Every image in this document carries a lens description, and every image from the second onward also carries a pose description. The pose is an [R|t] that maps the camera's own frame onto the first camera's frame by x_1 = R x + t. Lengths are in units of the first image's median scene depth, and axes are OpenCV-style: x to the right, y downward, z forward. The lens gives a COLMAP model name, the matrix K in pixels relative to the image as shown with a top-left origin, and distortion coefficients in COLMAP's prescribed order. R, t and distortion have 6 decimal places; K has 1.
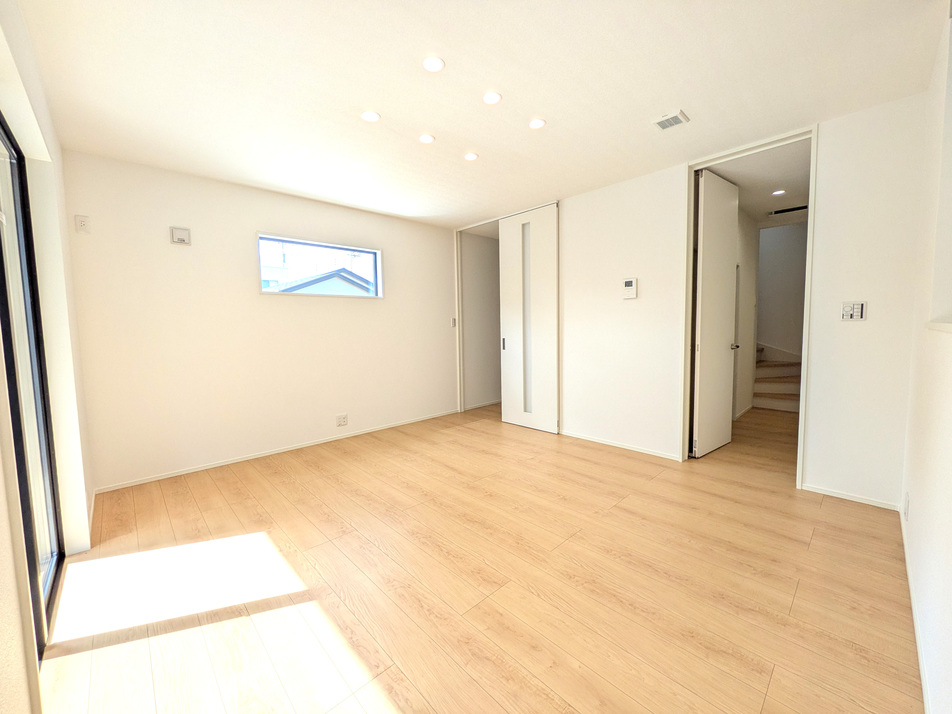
lens RADIAL K [[376.2, 0, 475.4], [0, 376.2, 356.9], [0, 0, 1]] dist [-0.000780, -0.000246]
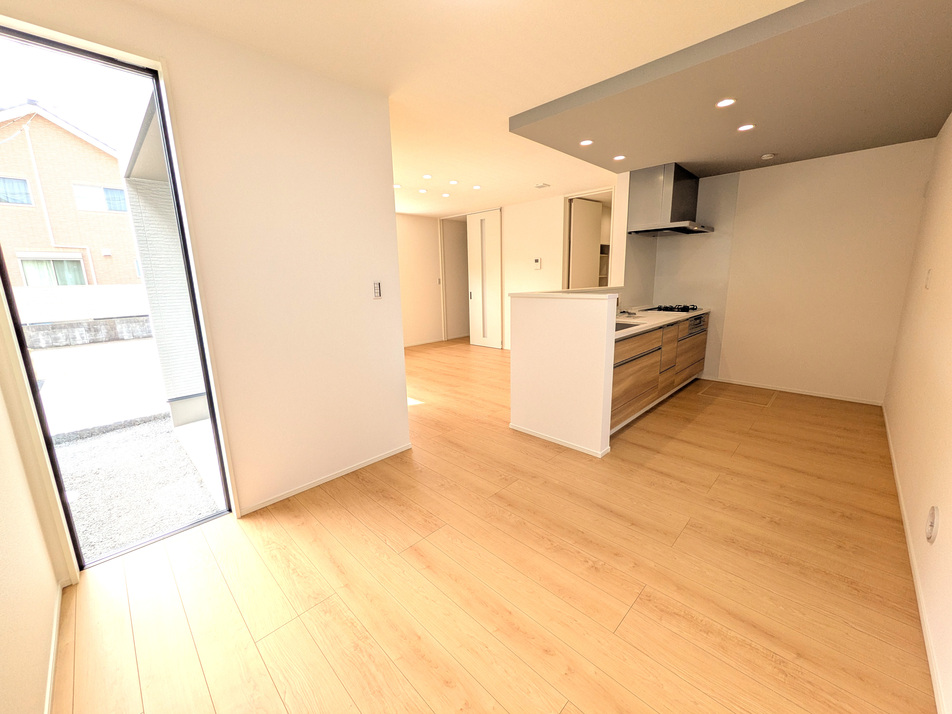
lens RADIAL K [[376.2, 0, 476.1], [0, 376.2, 353.1], [0, 0, 1]] dist [-0.000780, -0.000246]
pose [[0.999366, -0.014215, 0.032633, 0.049577], [0.010263, 0.992932, 0.118241, 0.021669], [-0.034083, -0.117831, 0.992449, -0.705290]]
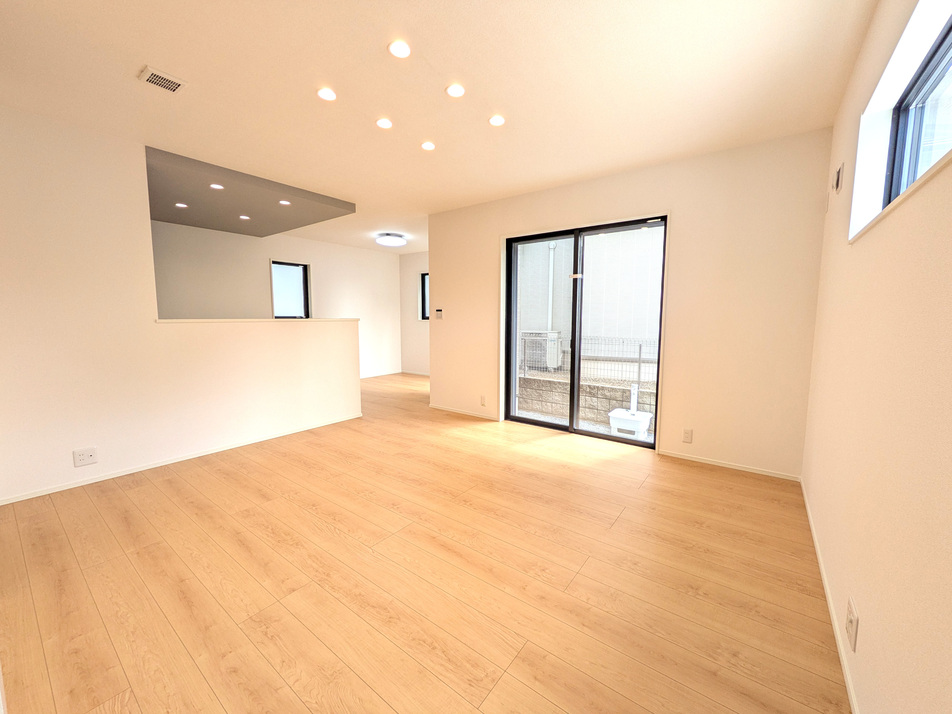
lens RADIAL K [[376.2, 0, 475.5], [0, 376.2, 355.1], [0, 0, 1]] dist [-0.000780, -0.000246]
pose [[-0.986680, 0.033198, -0.159249, -0.014338], [0.003051, 0.982559, 0.185925, -0.103128], [0.162644, 0.182963, -0.969573, 1.212213]]
